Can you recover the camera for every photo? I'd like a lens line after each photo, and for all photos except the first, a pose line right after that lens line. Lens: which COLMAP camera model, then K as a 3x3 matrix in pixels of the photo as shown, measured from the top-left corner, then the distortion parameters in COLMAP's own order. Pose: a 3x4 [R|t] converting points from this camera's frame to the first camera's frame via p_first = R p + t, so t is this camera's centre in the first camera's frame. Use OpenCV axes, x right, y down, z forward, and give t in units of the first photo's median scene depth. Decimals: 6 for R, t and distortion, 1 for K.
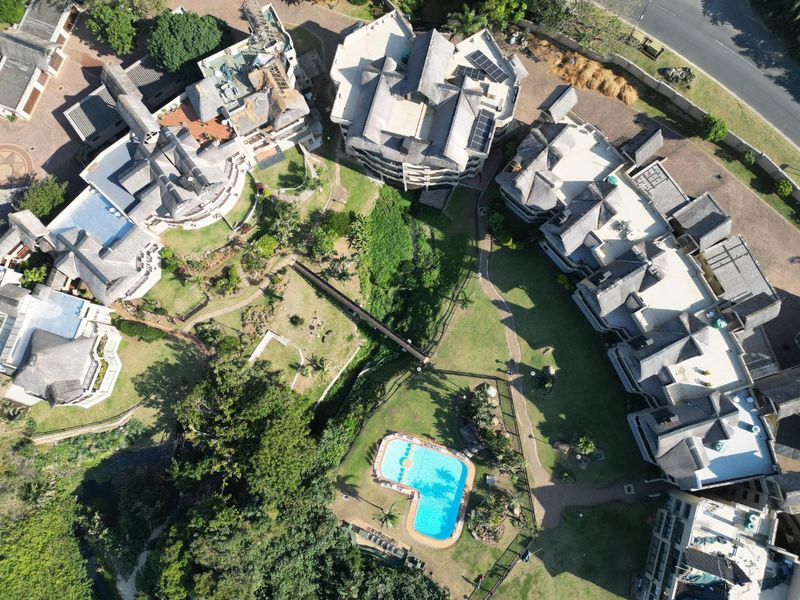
lens RADIAL K [[558.7, 0, 402.2], [0, 558.7, 301.7], [0, 0, 1]] dist [0.055452, -0.050455]
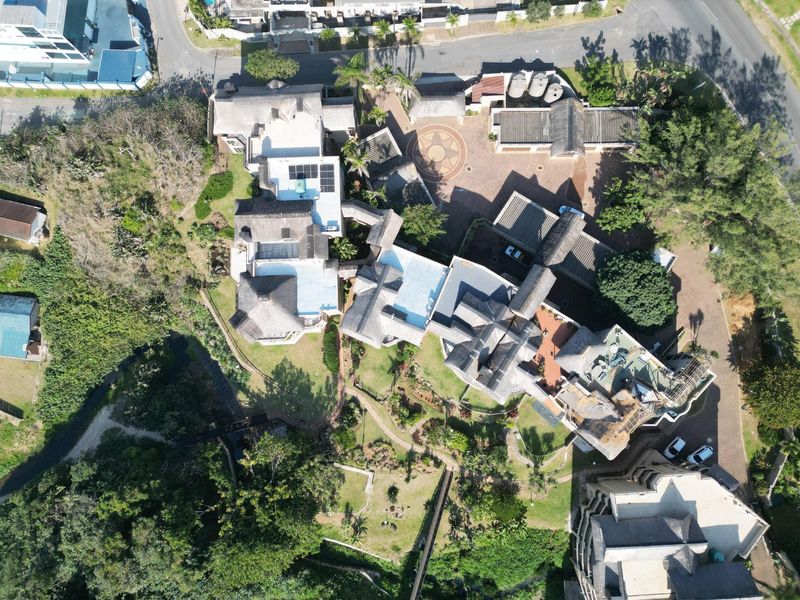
lens RADIAL K [[558.7, 0, 398.9], [0, 558.7, 301.1], [0, 0, 1]] dist [0.055452, -0.050455]
pose [[0.333372, 0.936626, -0.107677, -0.394850], [-0.927318, 0.346363, 0.141826, -0.226291], [0.170134, 0.052570, 0.984018, 0.045968]]
